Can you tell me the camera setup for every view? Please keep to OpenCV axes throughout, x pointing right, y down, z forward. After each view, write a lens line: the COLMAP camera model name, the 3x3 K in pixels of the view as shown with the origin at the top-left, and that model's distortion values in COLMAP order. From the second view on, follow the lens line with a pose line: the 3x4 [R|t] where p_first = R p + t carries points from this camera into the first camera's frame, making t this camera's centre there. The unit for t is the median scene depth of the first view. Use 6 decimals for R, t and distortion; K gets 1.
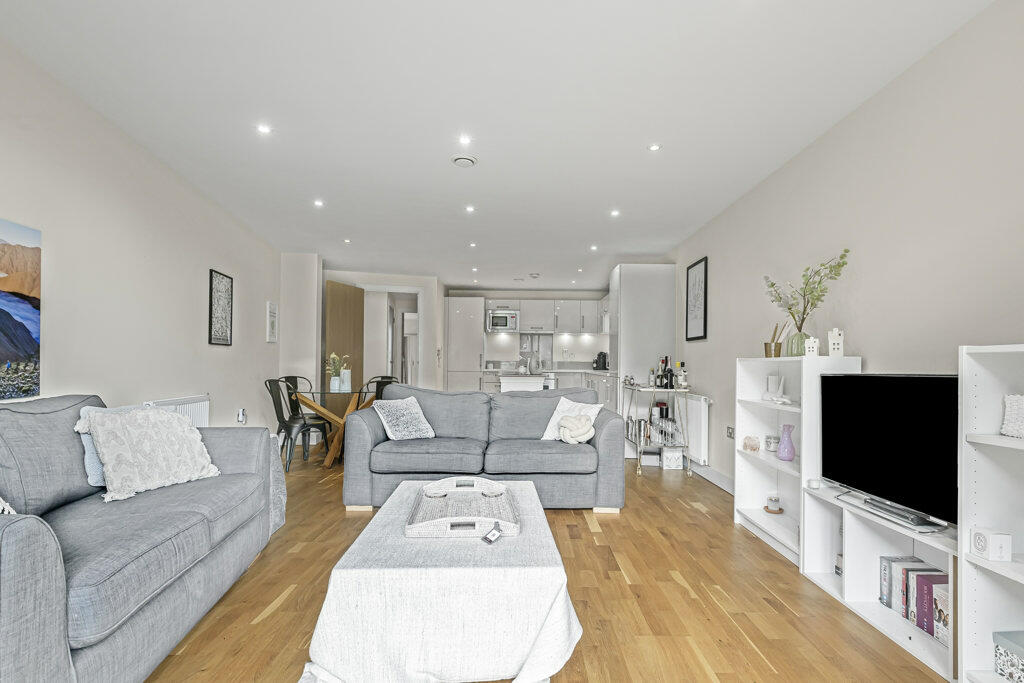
lens RADIAL K [[501.7, 0, 515.3], [0, 501.7, 364.3], [0, 0, 1]] dist [-0.001254, -0.000169]
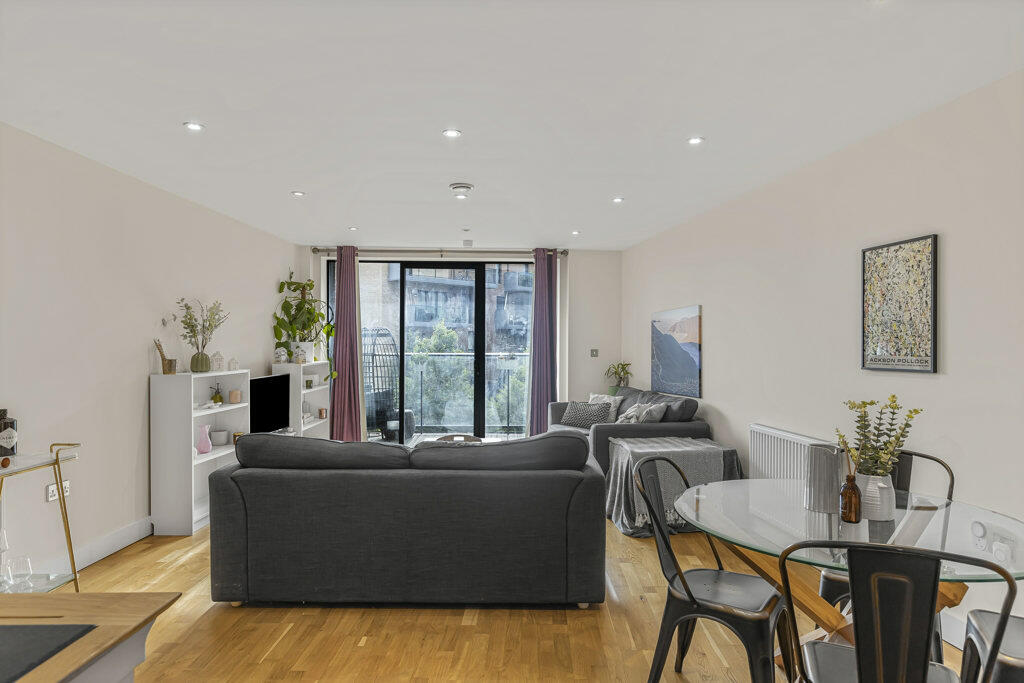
lens RADIAL K [[598.0, 0, 512.0], [0, 598.0, 341.5], [0, 0, 1]] dist [-0.000444, 0.000072]
pose [[-0.999907, -0.012985, 0.004148, -0.152193], [-0.013014, 0.999890, -0.007047, -0.057995], [-0.004056, -0.007100, -0.999967, 1.601059]]
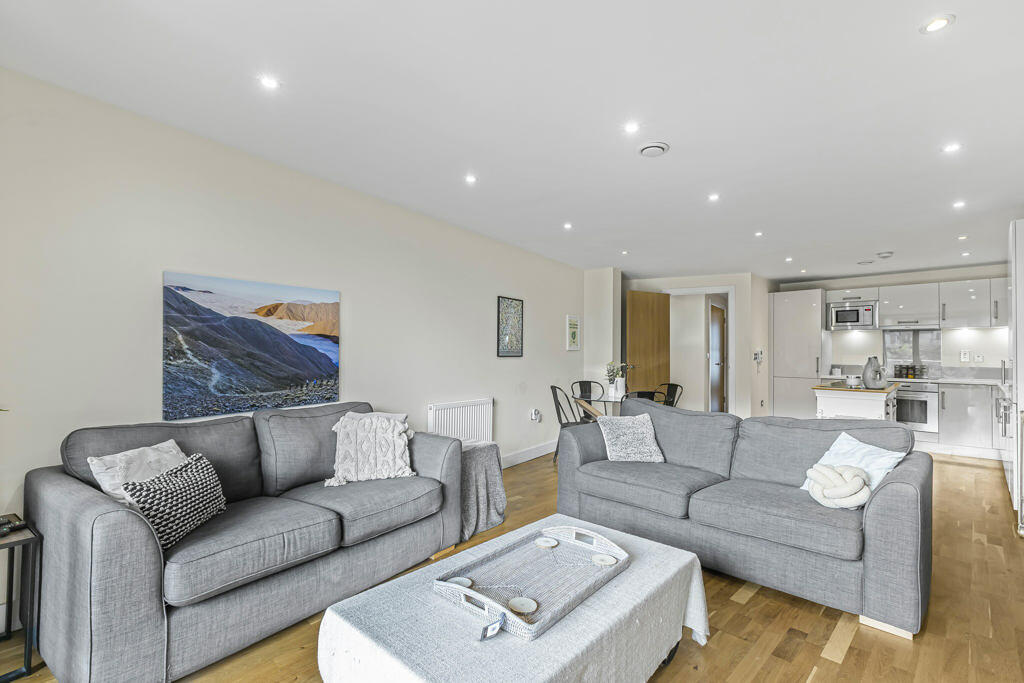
lens RADIAL K [[461.7, 0, 516.9], [0, 461.7, 347.3], [0, 0, 1]] dist [0.000039, 0.000363]
pose [[0.718520, -0.012990, -0.695385, 0.198225], [-0.002513, 0.999771, -0.021273, -0.036129], [0.695502, 0.017032, 0.718322, 0.196242]]
